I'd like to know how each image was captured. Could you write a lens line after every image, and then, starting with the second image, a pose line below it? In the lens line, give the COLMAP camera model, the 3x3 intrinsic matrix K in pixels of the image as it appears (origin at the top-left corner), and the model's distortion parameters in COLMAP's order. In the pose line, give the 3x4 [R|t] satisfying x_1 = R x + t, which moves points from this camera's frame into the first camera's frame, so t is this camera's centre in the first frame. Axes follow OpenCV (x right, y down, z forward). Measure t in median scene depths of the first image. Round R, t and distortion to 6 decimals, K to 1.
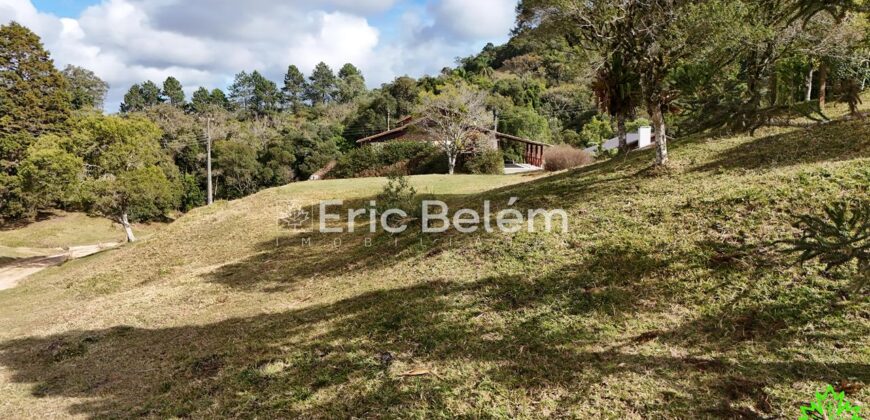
lens RADIAL K [[634.9, 0, 439.1], [0, 634.9, 214.8], [0, 0, 1]] dist [0.075835, -0.072988]
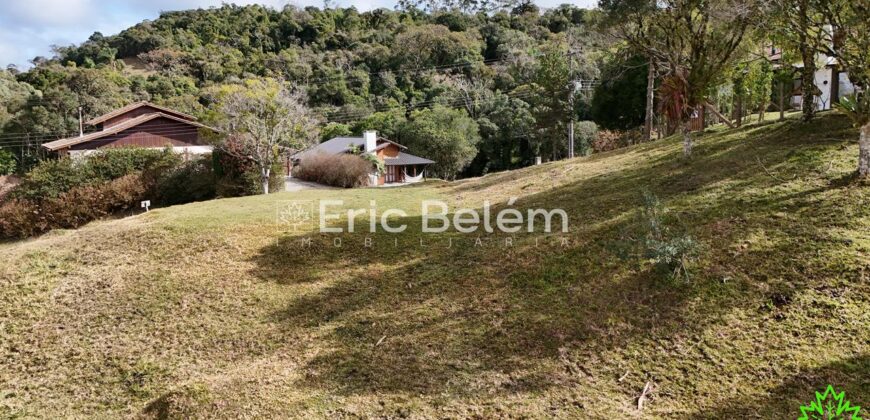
lens RADIAL K [[634.9, 0, 439.1], [0, 634.9, 214.8], [0, 0, 1]] dist [0.075835, -0.072988]
pose [[0.833285, -0.075207, 0.547704, -0.149665], [0.077512, 0.996811, 0.018948, -0.016650], [-0.547382, 0.026665, 0.836458, 0.110506]]
